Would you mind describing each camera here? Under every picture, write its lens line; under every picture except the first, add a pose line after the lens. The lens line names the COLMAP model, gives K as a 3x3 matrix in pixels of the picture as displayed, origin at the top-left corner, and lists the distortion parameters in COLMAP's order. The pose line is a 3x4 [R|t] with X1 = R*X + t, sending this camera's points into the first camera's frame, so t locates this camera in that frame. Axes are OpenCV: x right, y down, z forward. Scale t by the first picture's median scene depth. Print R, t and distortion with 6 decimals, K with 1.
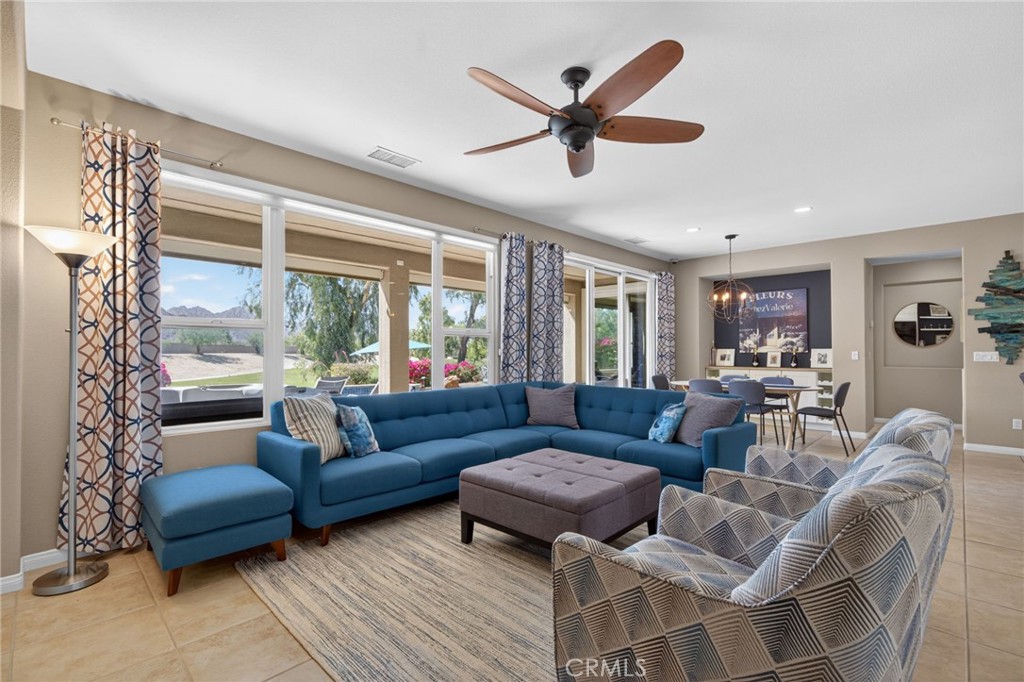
lens RADIAL K [[448.2, 0, 516.8], [0, 448.2, 339.8], [0, 0, 1]] dist [0.001946, 0.000314]
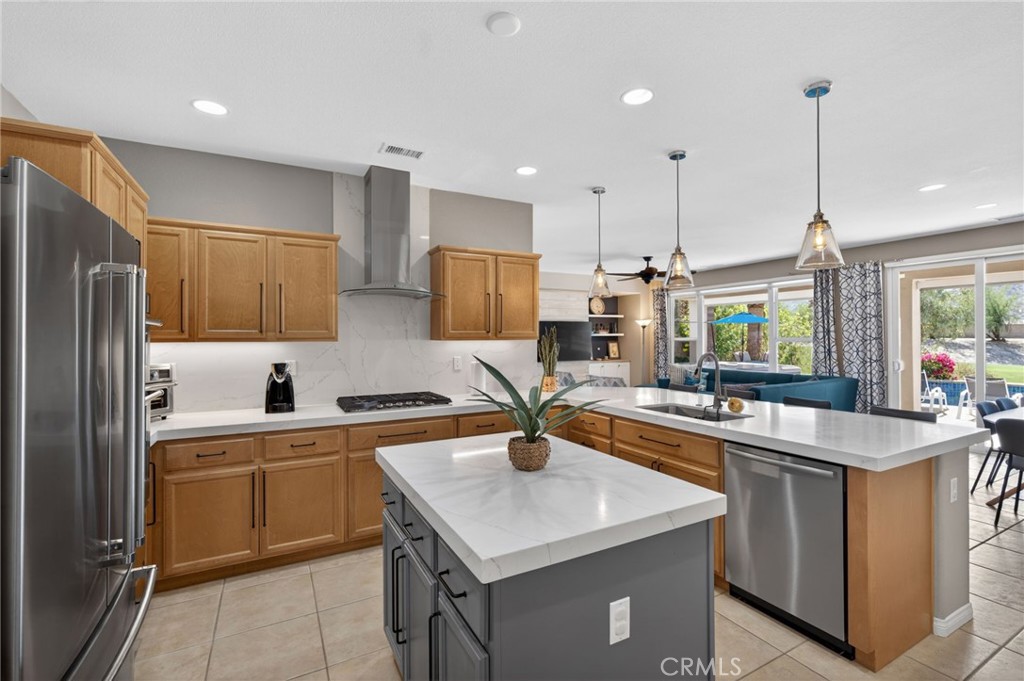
lens RADIAL K [[448.2, 0, 516.8], [0, 448.2, 339.3], [0, 0, 1]] dist [0.001946, 0.000314]
pose [[-0.323151, 0.007133, -0.946321, 0.336923], [0.024396, 0.999702, -0.000795, -0.007677], [0.946033, -0.023343, -0.323229, 0.117030]]
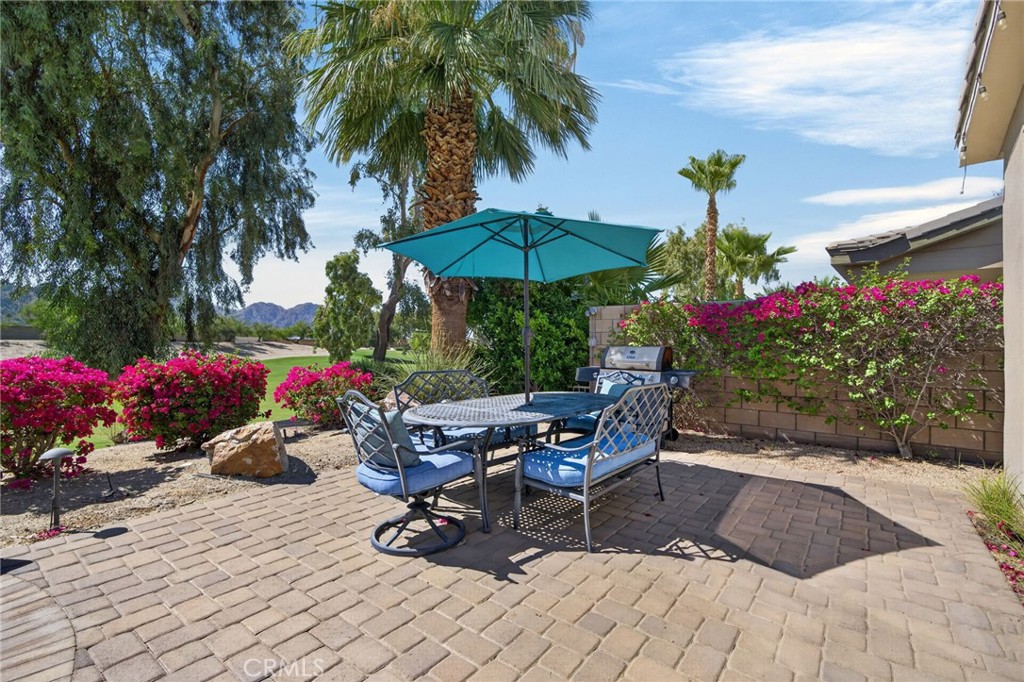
lens RADIAL K [[448.2, 0, 516.8], [0, 448.2, 339.8], [0, 0, 1]] dist [0.001946, 0.000314]
pose [[0.993400, 0.013156, 0.113943, -0.016781], [-0.015142, 0.999748, 0.016583, 0.016718], [-0.113696, -0.018199, 0.993349, 0.460863]]
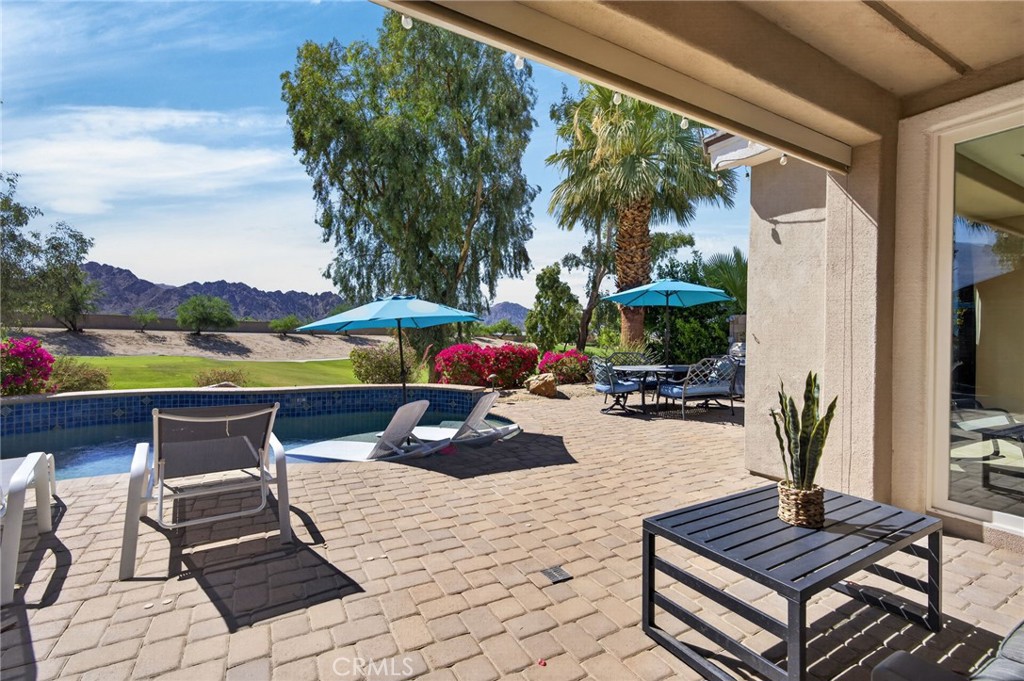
lens RADIAL K [[448.2, 0, 516.8], [0, 448.2, 339.3], [0, 0, 1]] dist [0.001946, 0.000314]
pose [[0.956397, 0.019874, -0.291395, -0.005726], [-0.011720, 0.999490, 0.029701, 0.011631], [0.291836, -0.024991, 0.956142, 0.267773]]
